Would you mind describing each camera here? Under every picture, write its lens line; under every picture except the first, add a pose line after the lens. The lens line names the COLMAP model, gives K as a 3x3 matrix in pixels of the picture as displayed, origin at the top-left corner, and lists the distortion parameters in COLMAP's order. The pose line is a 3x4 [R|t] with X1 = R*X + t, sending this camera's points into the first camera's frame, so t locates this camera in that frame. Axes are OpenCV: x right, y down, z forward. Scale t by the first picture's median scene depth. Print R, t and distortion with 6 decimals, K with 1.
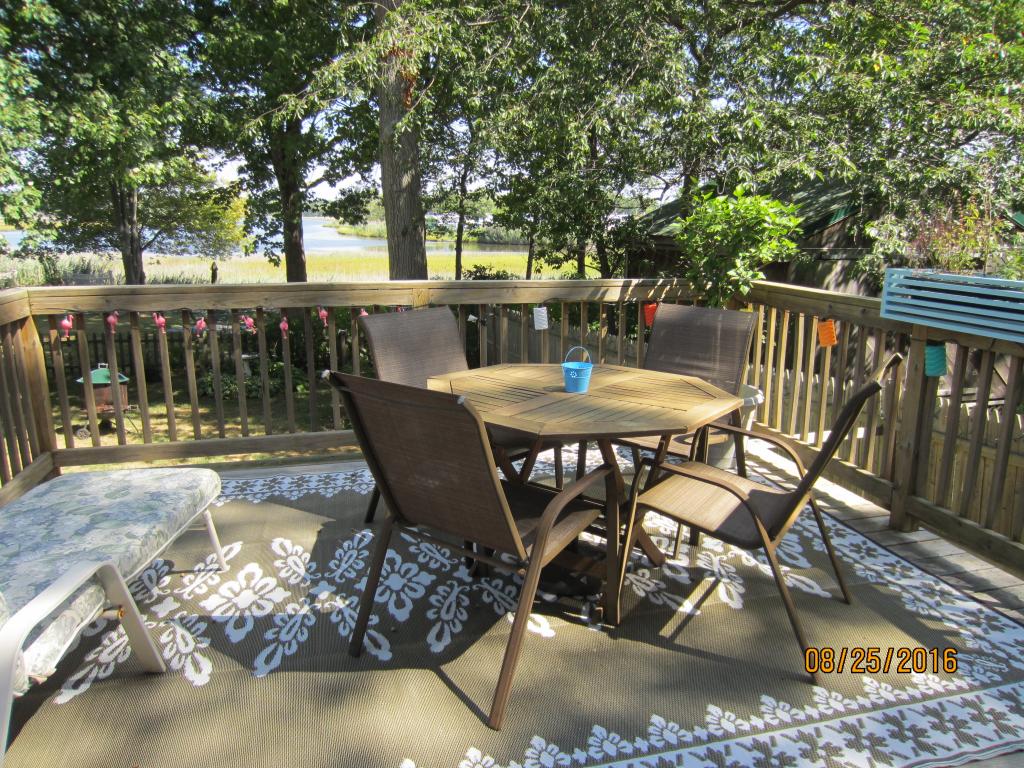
lens RADIAL K [[733.6, 0, 514.2], [0, 733.6, 383.8], [0, 0, 1]] dist [-0.023684, 0.004493]
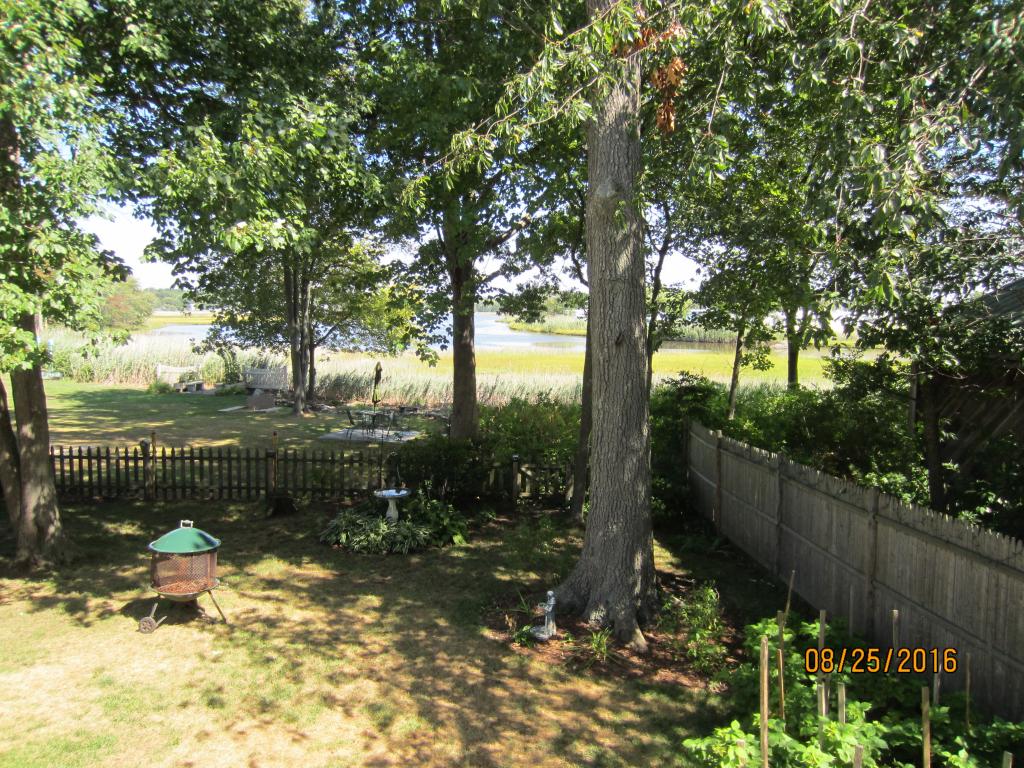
lens RADIAL K [[733.6, 0, 514.2], [0, 733.6, 383.8], [0, 0, 1]] dist [-0.023684, 0.004493]
pose [[0.975348, 0.021314, -0.219639, -0.038160], [-0.049291, 0.991220, -0.122695, -0.030850], [0.215095, 0.130497, 0.967835, 0.132273]]
